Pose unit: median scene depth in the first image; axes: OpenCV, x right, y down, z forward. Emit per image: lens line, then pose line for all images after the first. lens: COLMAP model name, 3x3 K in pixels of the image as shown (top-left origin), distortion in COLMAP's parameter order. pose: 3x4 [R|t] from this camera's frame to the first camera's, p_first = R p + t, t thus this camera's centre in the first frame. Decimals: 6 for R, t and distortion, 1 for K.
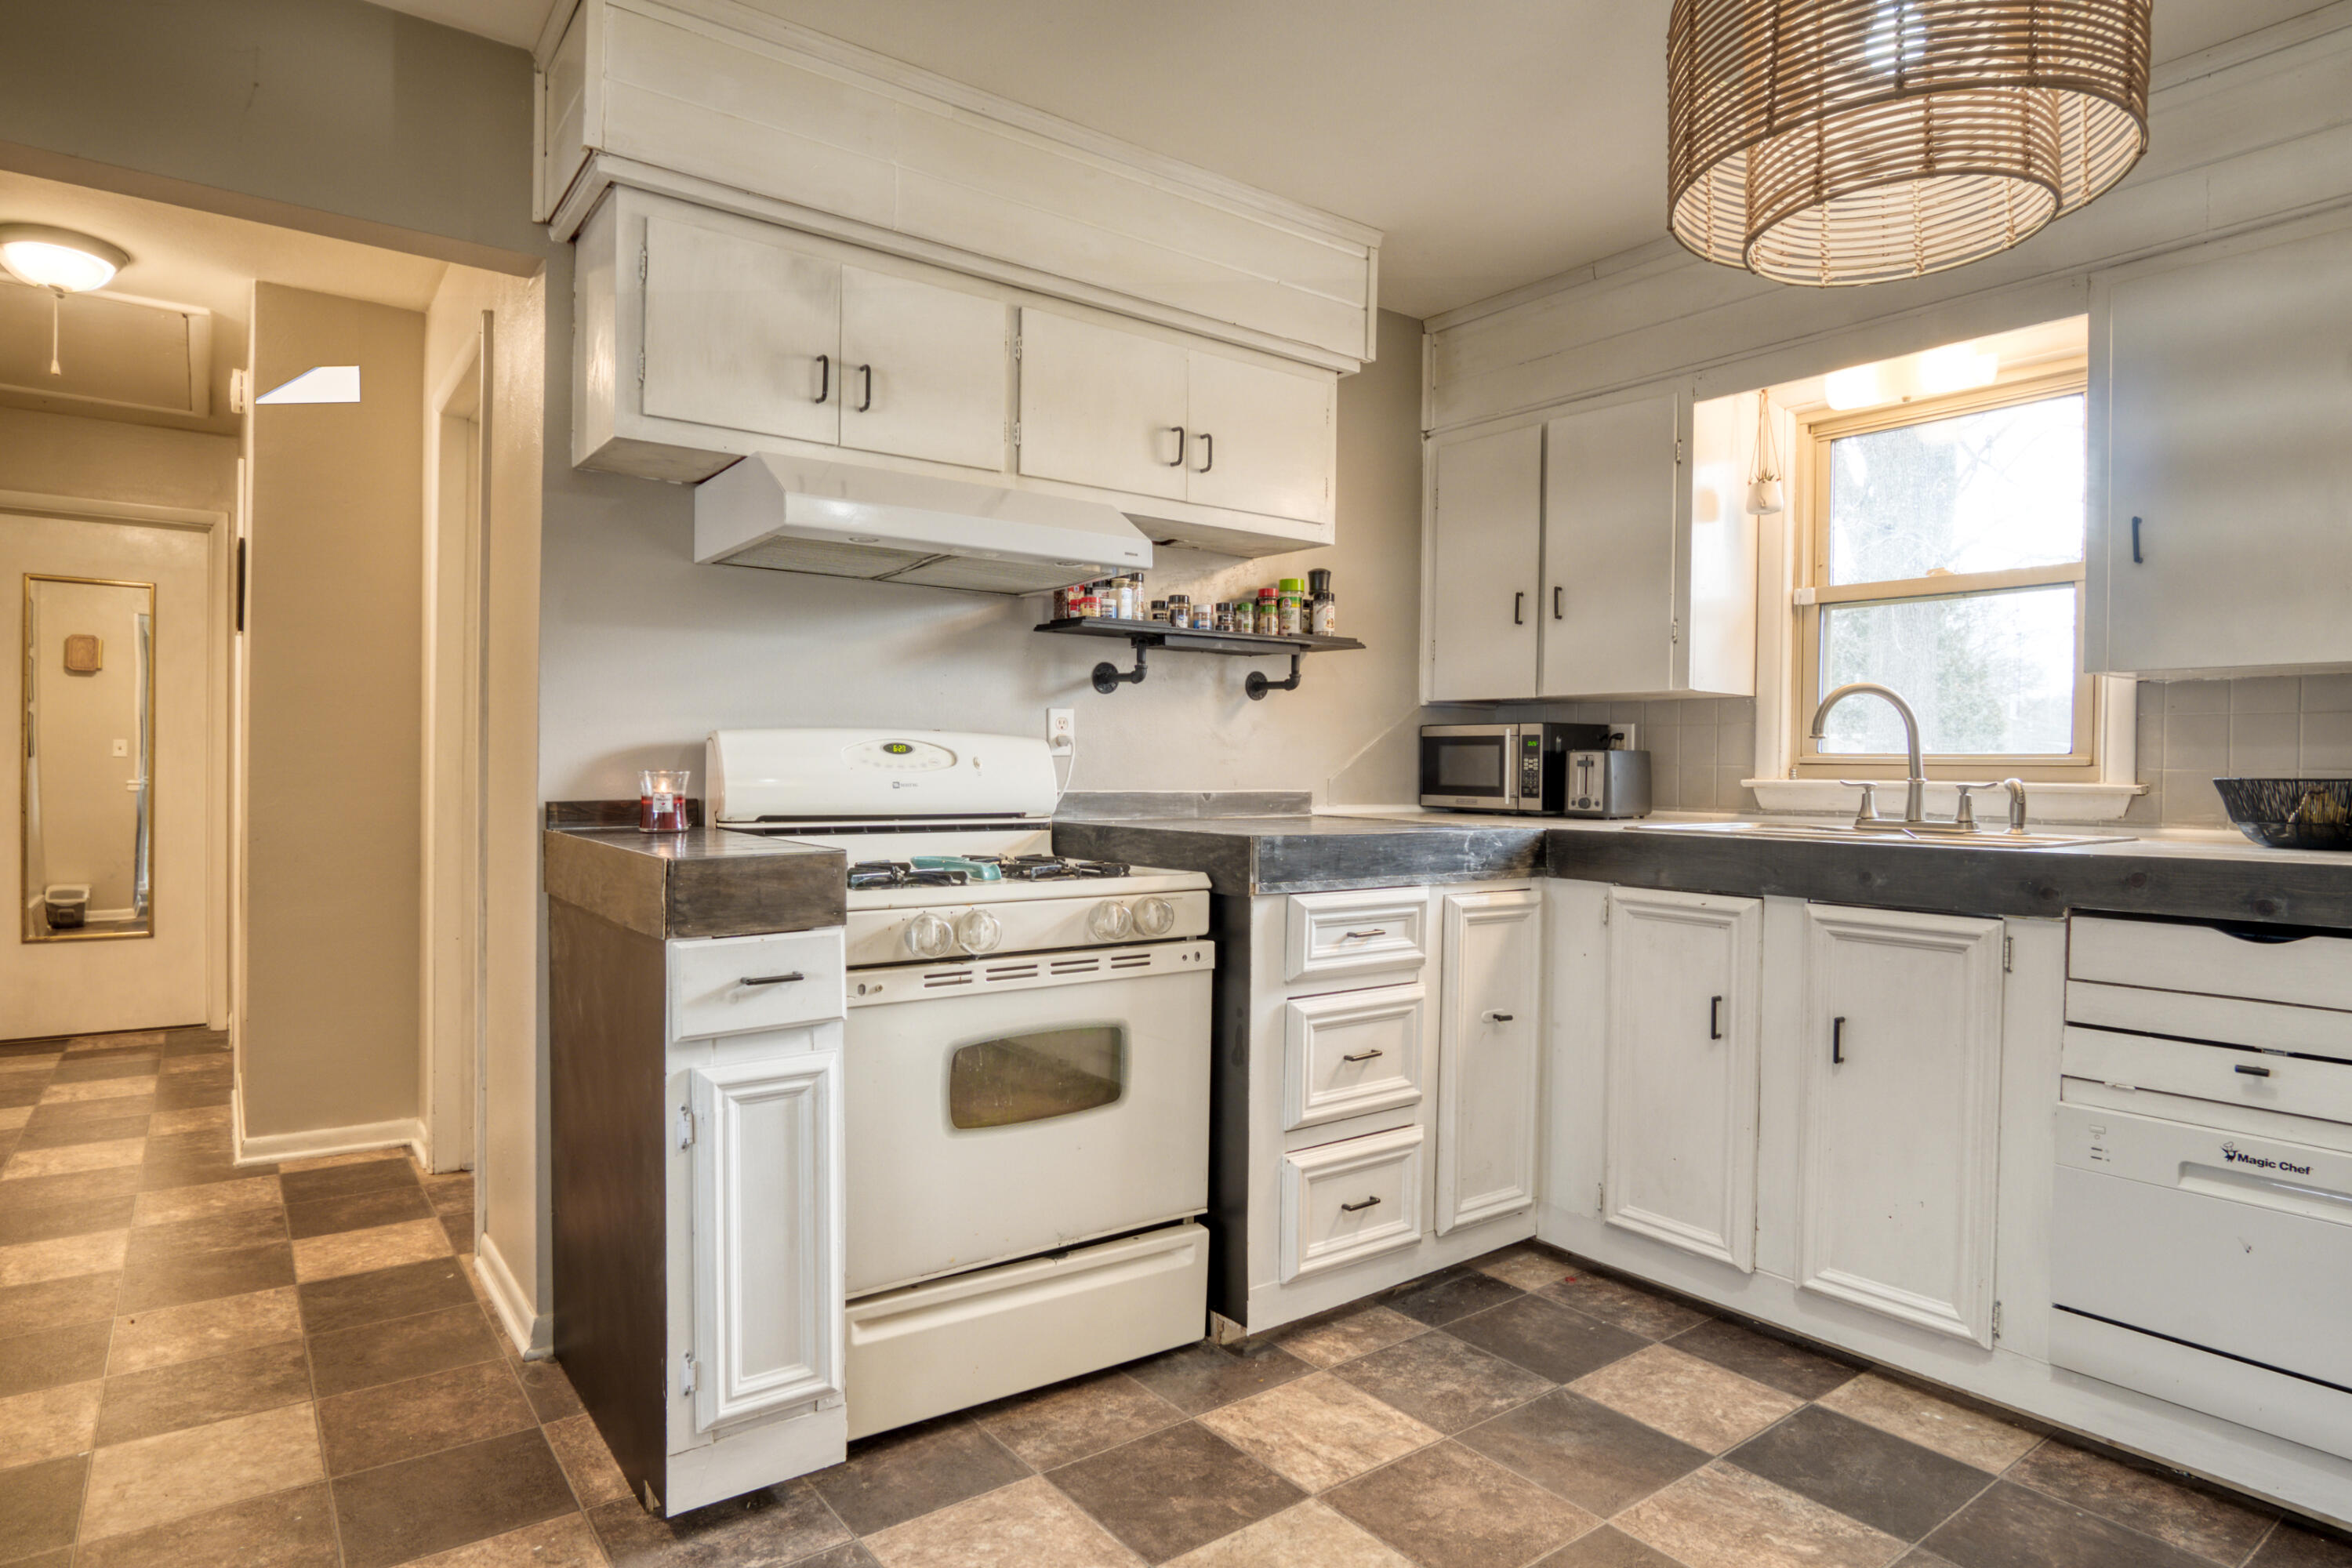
lens RADIAL K [[1295.2, 0, 1176.0], [0, 1295.2, 784.0], [0, 0, 1]] dist [-0.021364, -0.000222]
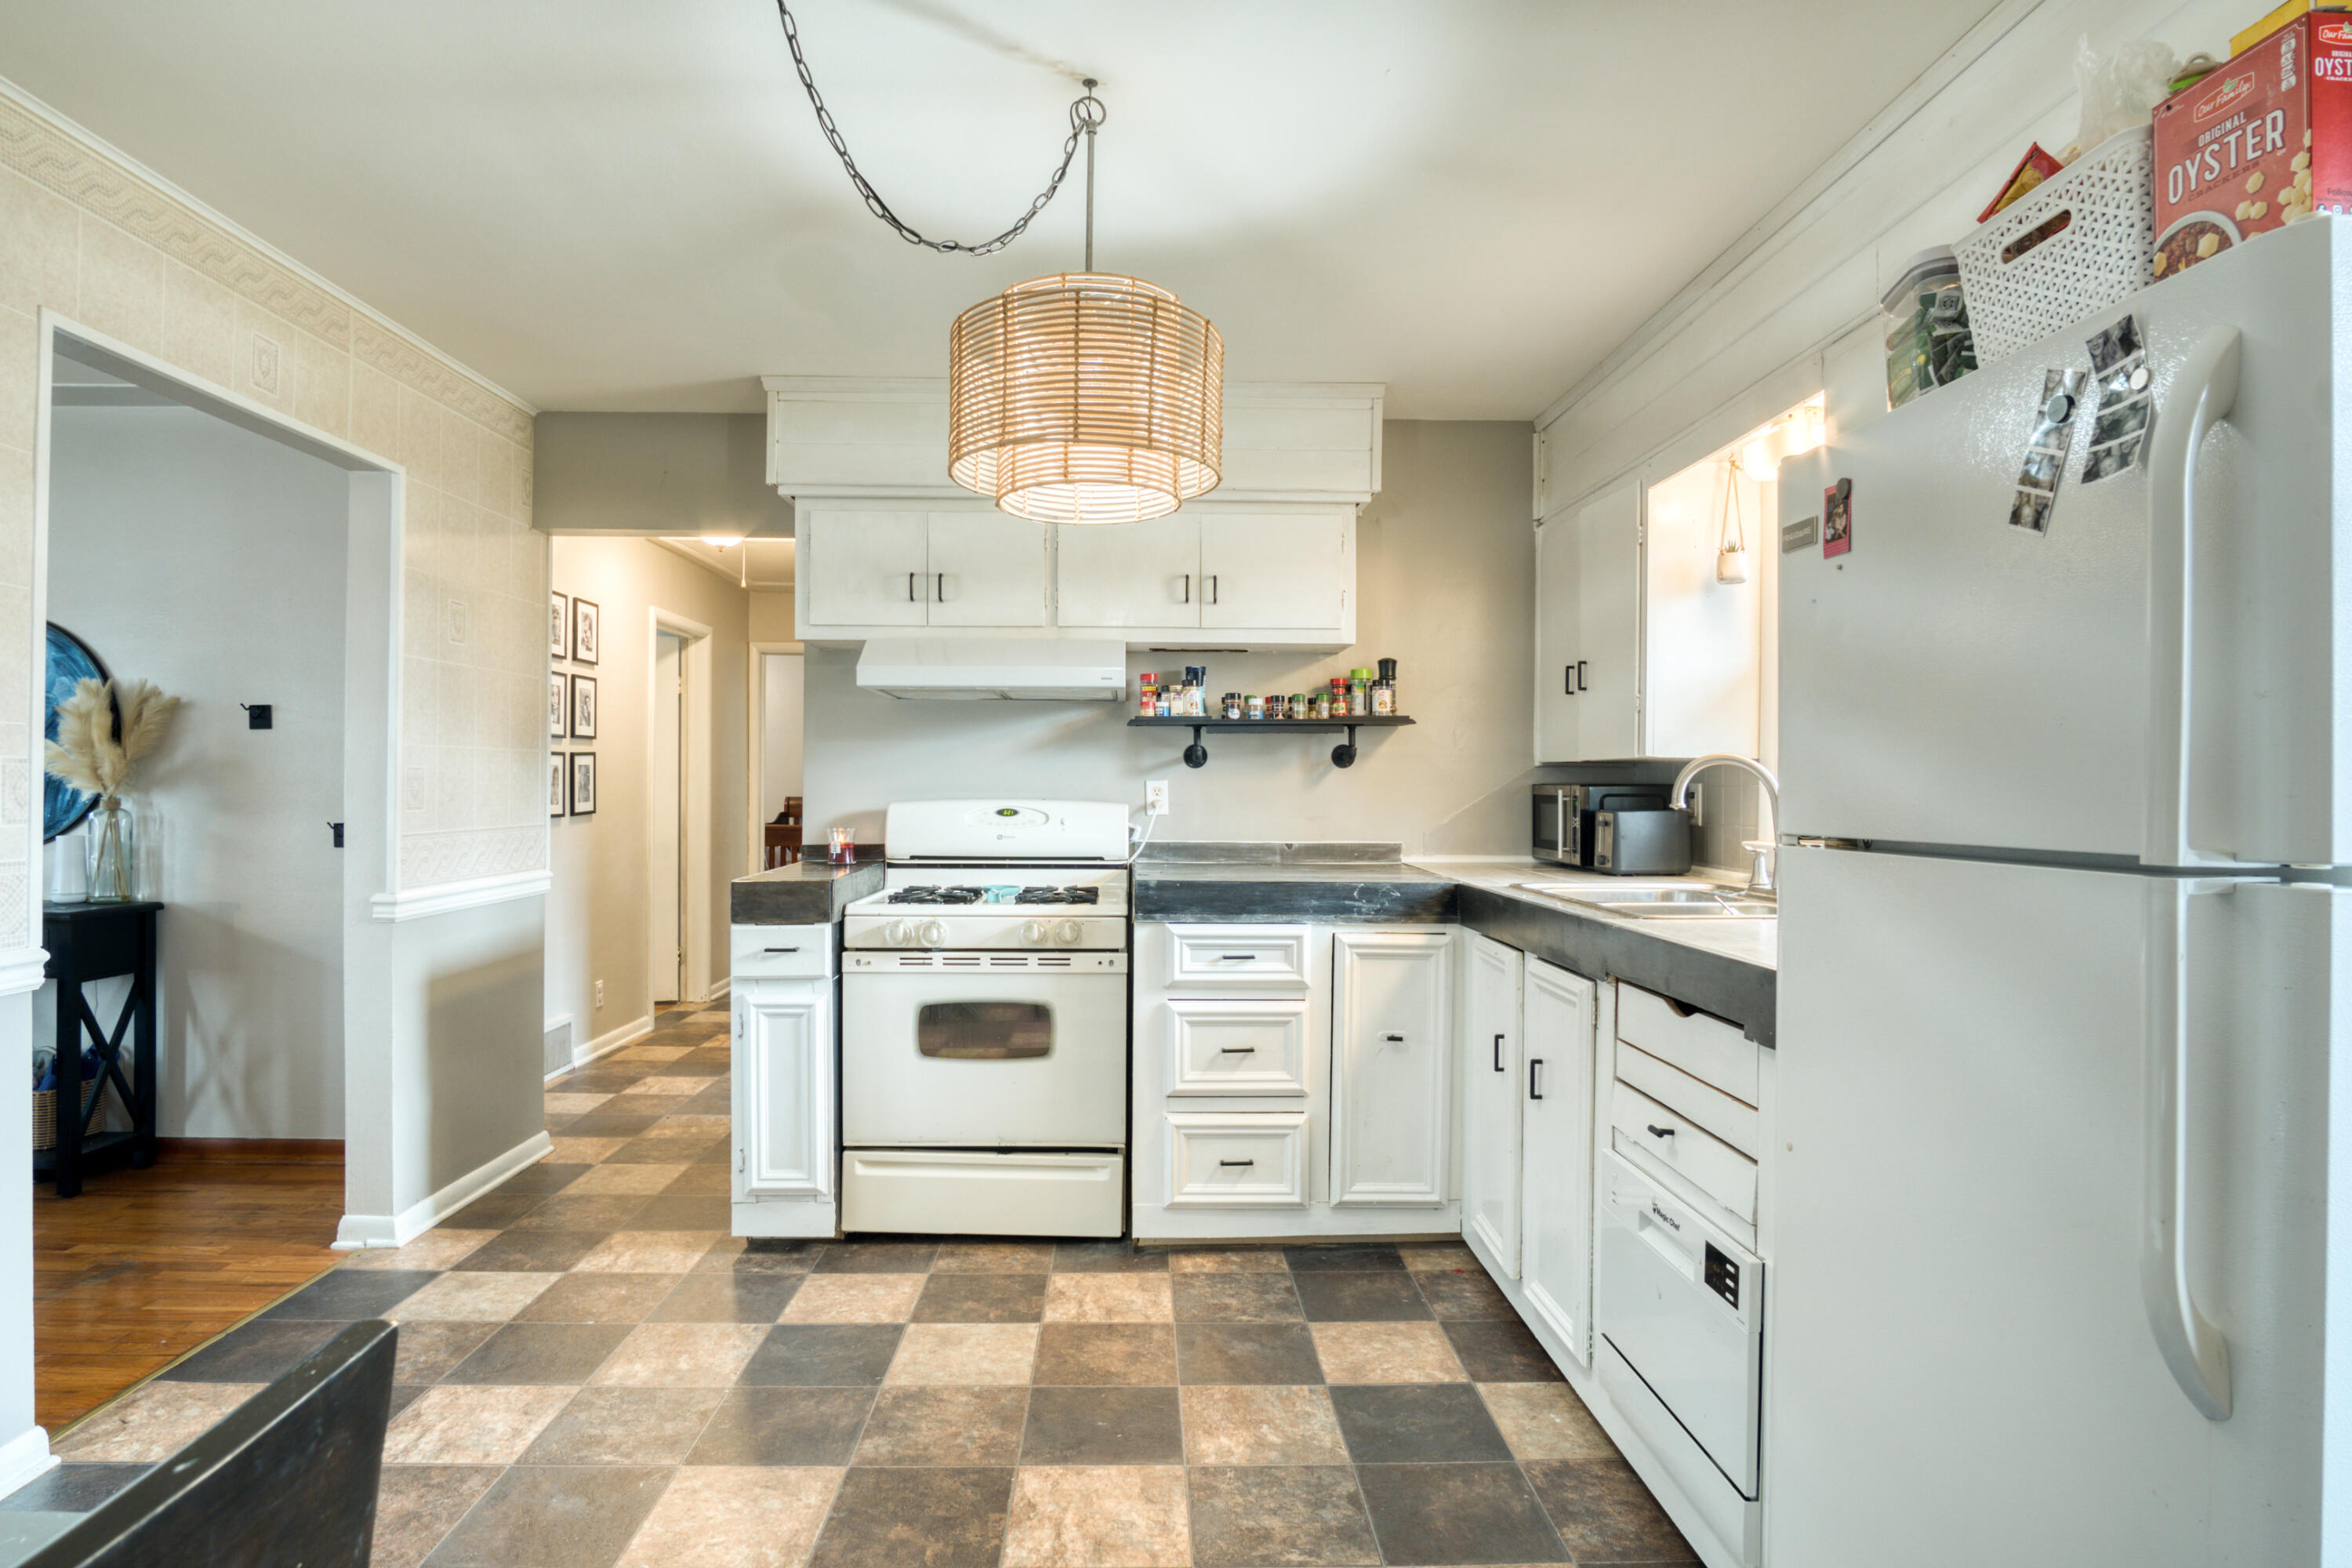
lens RADIAL K [[1267.5, 0, 1176.0], [0, 1267.5, 784.0], [0, 0, 1]] dist [-0.017493, 0.000060]
pose [[0.817218, -0.006088, -0.576297, 0.844233], [-0.004361, 0.999850, -0.016746, -0.039125], [0.576313, 0.016199, 0.817069, -0.095266]]
